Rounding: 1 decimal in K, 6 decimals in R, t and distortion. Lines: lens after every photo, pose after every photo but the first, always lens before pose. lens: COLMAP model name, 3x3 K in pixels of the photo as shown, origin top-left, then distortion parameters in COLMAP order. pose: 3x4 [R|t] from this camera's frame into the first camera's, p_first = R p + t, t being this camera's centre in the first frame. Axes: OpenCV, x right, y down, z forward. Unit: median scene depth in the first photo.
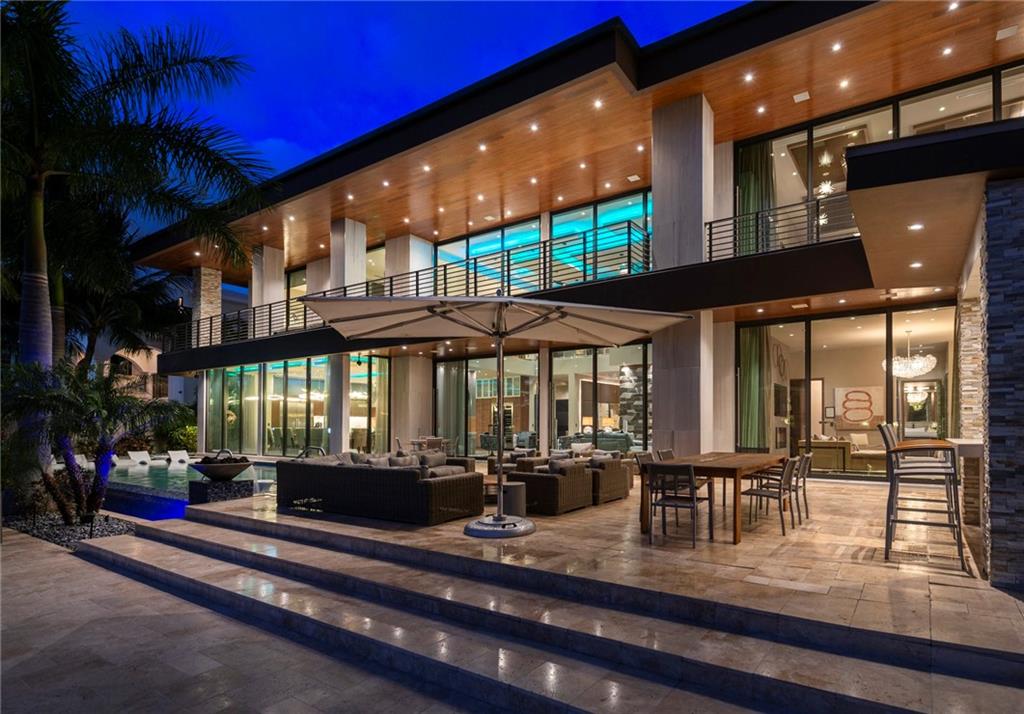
lens RADIAL K [[674.8, 0, 512.0], [0, 674.8, 357.0], [0, 0, 1]] dist [0.030257, -0.000033]
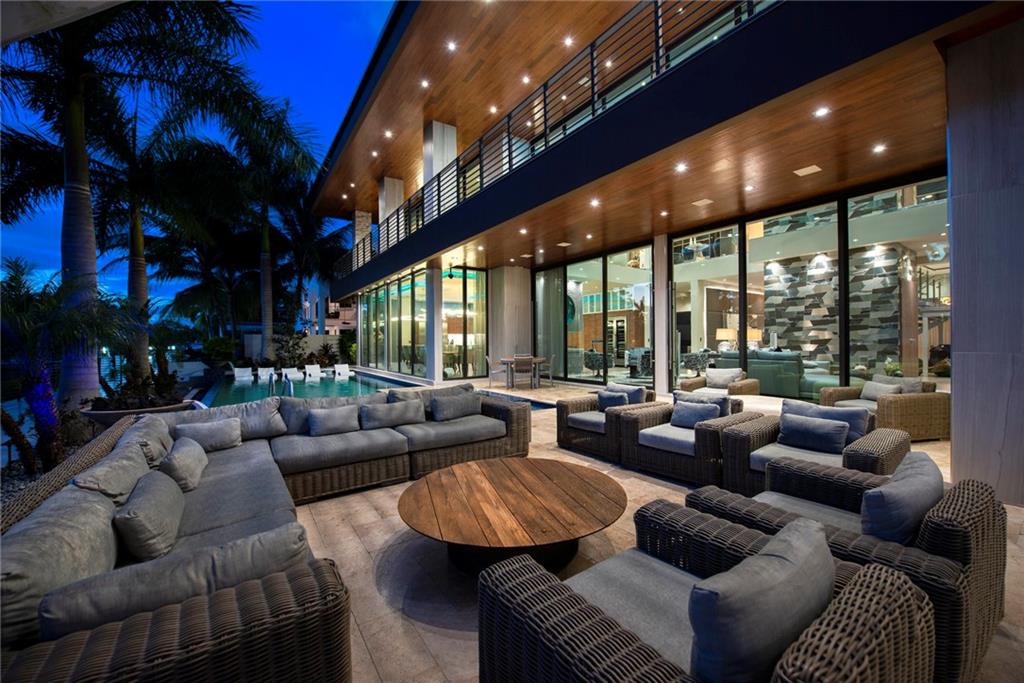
lens RADIAL K [[431.3, 0, 512.0], [0, 431.3, 341.5], [0, 0, 1]] dist [-0.037635, -0.000036]
pose [[0.958448, -0.011242, -0.285047, 0.021612], [0.040879, 0.994323, 0.098237, 0.043572], [0.282324, -0.105807, 0.953466, 0.450105]]
